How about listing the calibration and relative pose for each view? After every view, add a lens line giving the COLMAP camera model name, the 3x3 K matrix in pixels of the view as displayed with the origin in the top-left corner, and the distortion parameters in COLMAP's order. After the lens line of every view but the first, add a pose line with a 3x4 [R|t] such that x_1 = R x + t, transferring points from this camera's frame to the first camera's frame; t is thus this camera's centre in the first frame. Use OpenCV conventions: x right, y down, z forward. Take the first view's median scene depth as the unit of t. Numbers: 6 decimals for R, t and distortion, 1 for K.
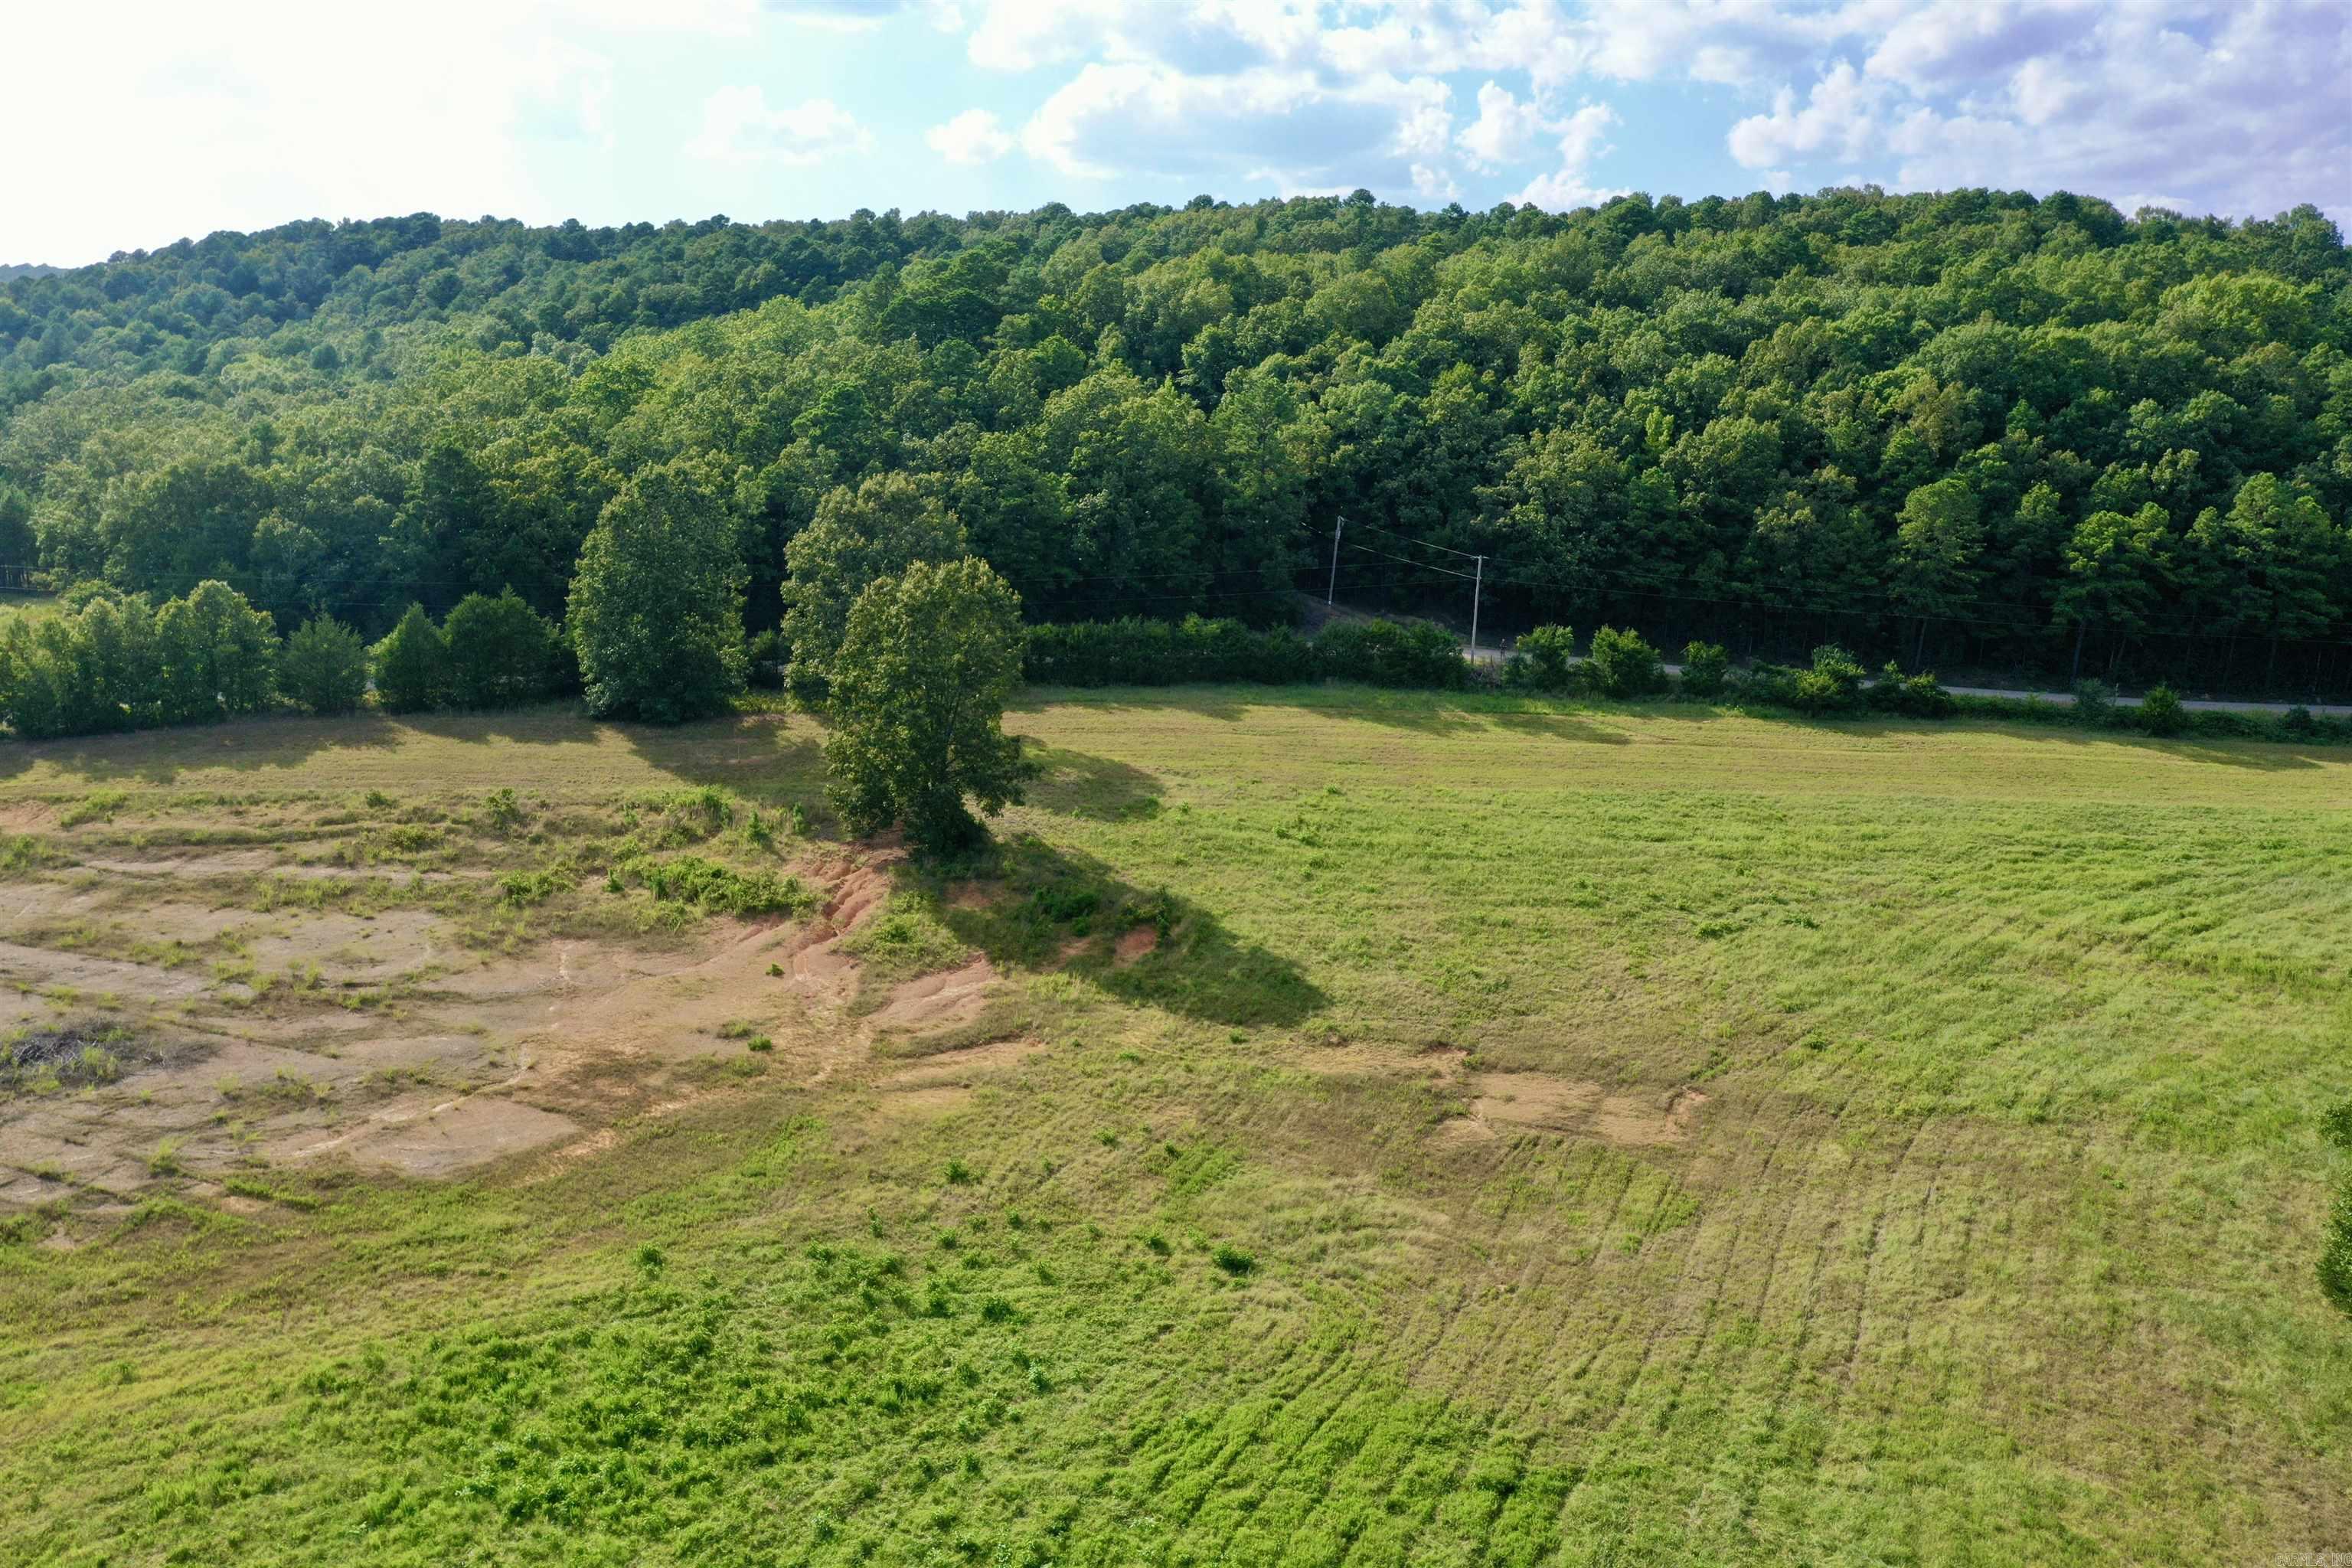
lens RADIAL K [[1880.6, 0, 1176.0], [0, 1880.6, 784.0], [0, 0, 1]] dist [0.012074, 0.004929]
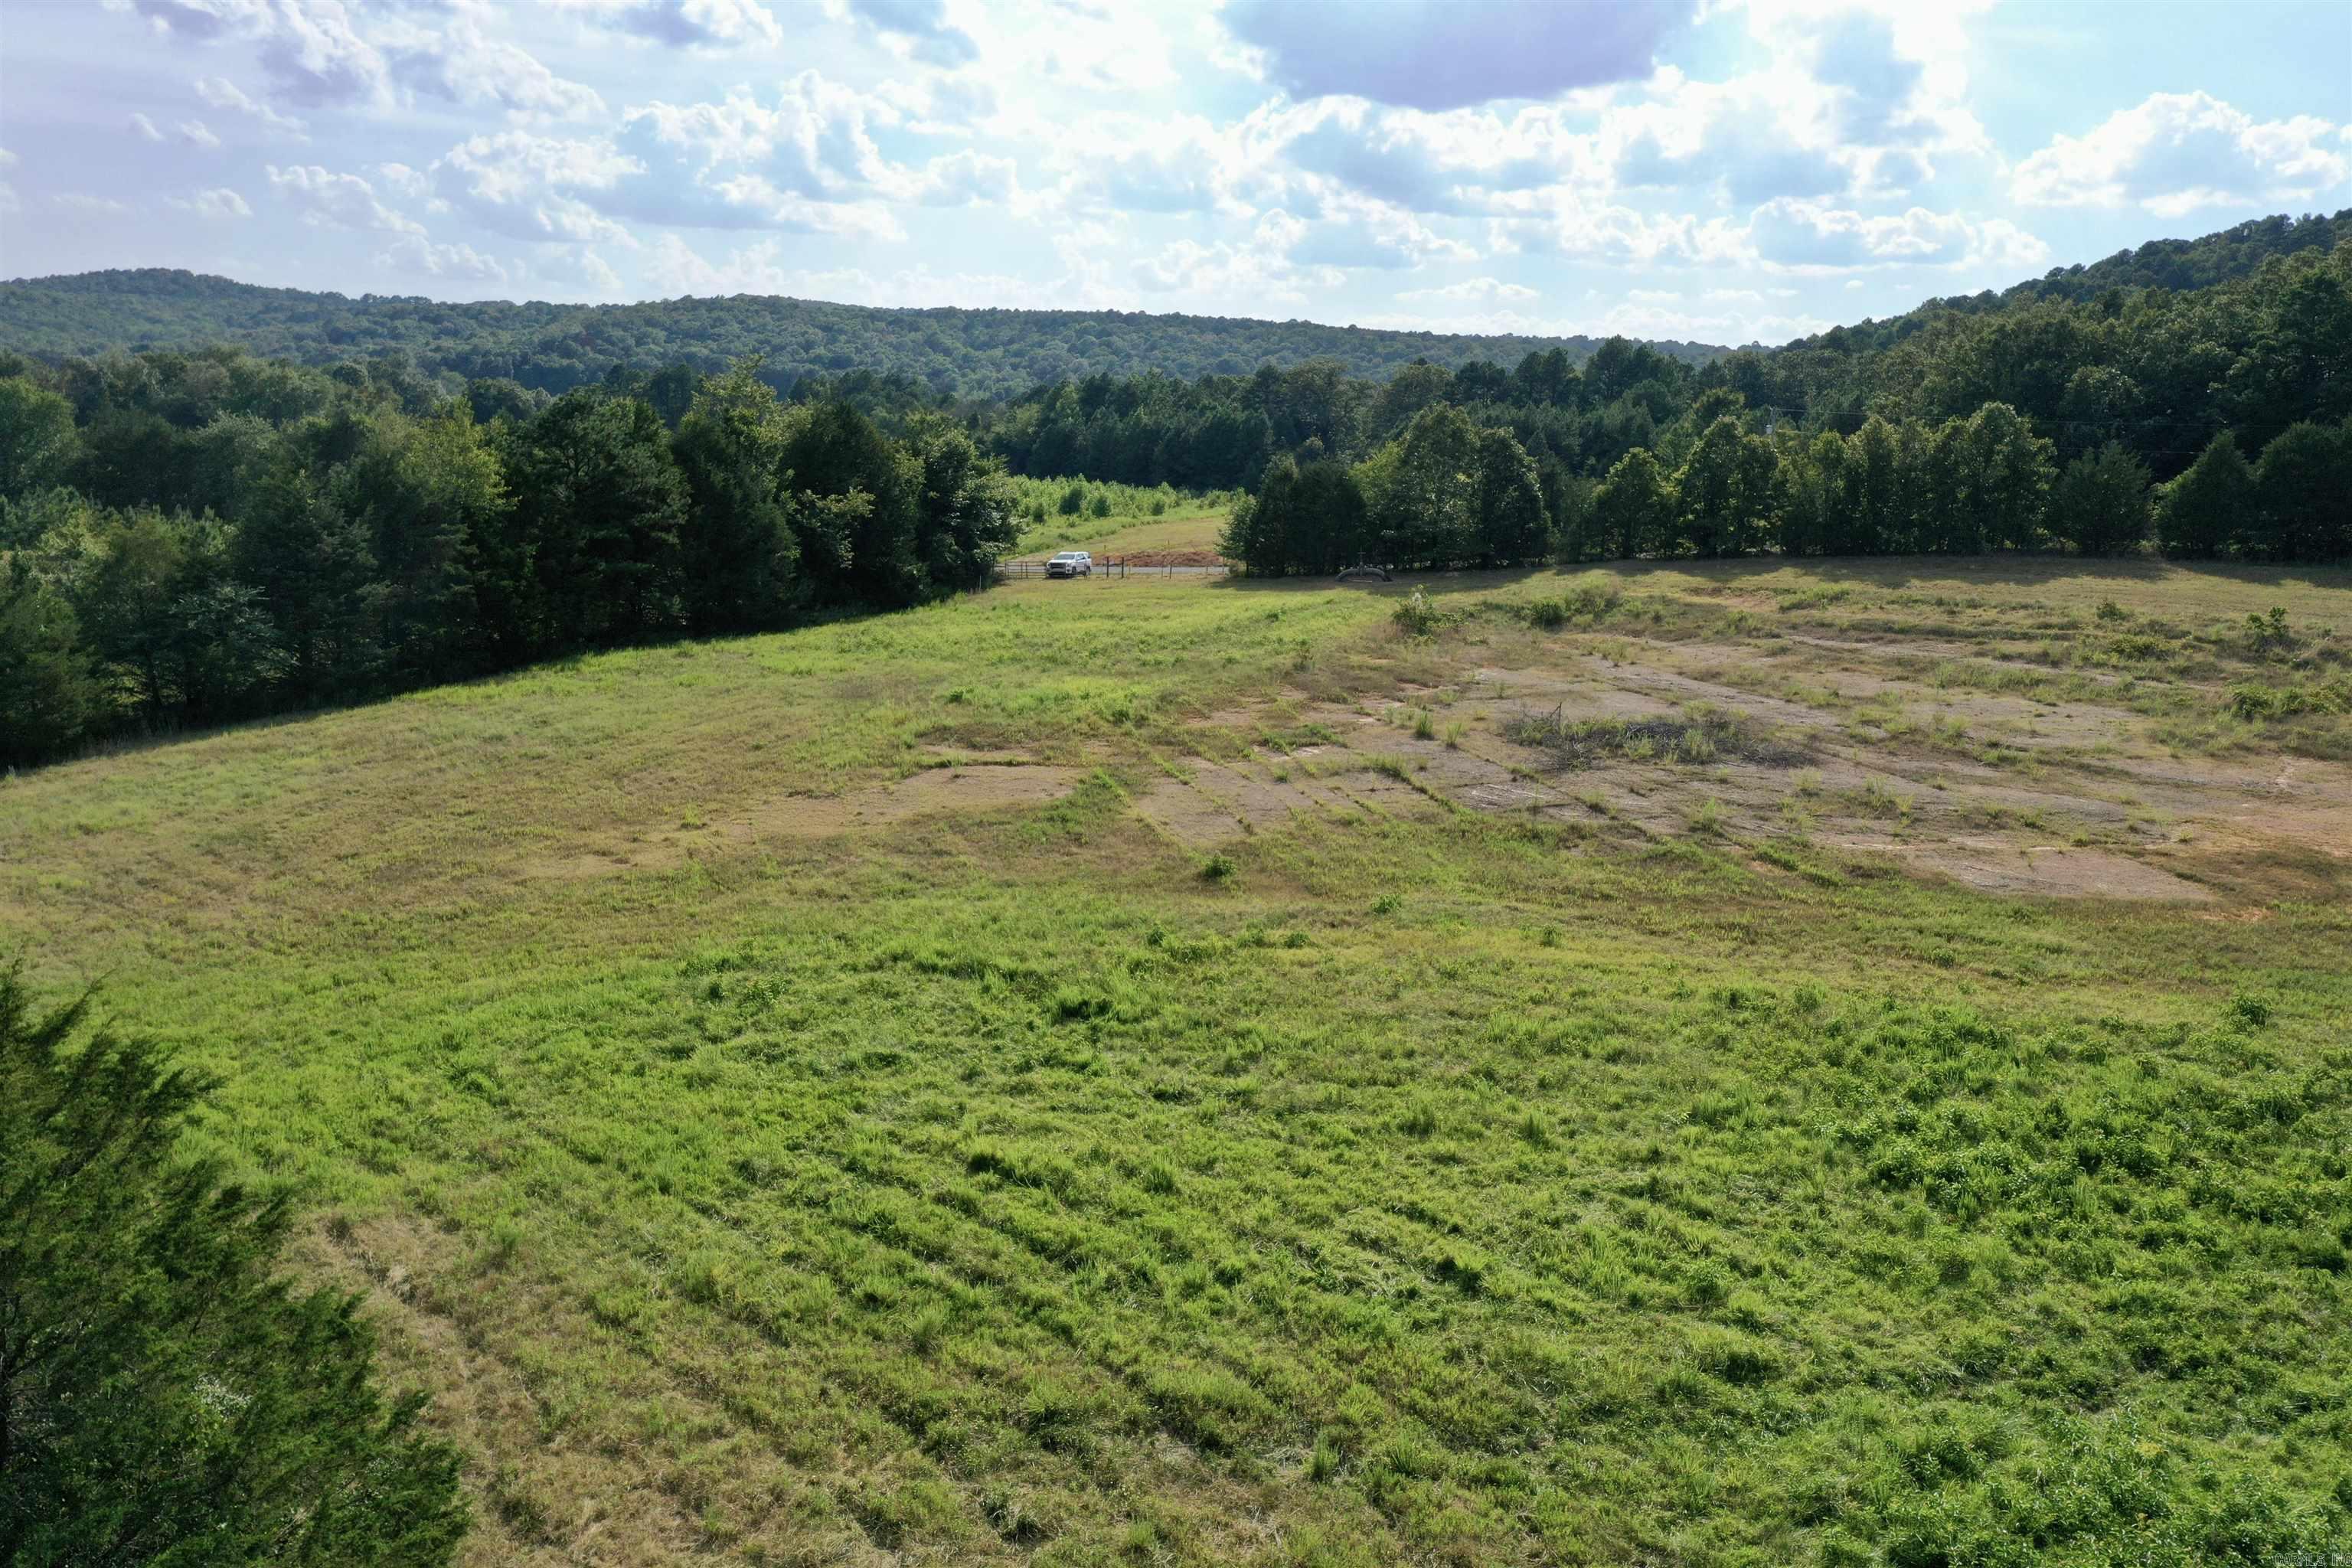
lens RADIAL K [[1880.6, 0, 1176.0], [0, 1880.6, 784.0], [0, 0, 1]] dist [0.012074, 0.004929]
pose [[0.591360, 0.135091, -0.795012, 0.003137], [-0.176772, 0.983606, 0.035648, 0.088653], [0.786794, 0.119455, 0.605546, 0.126848]]
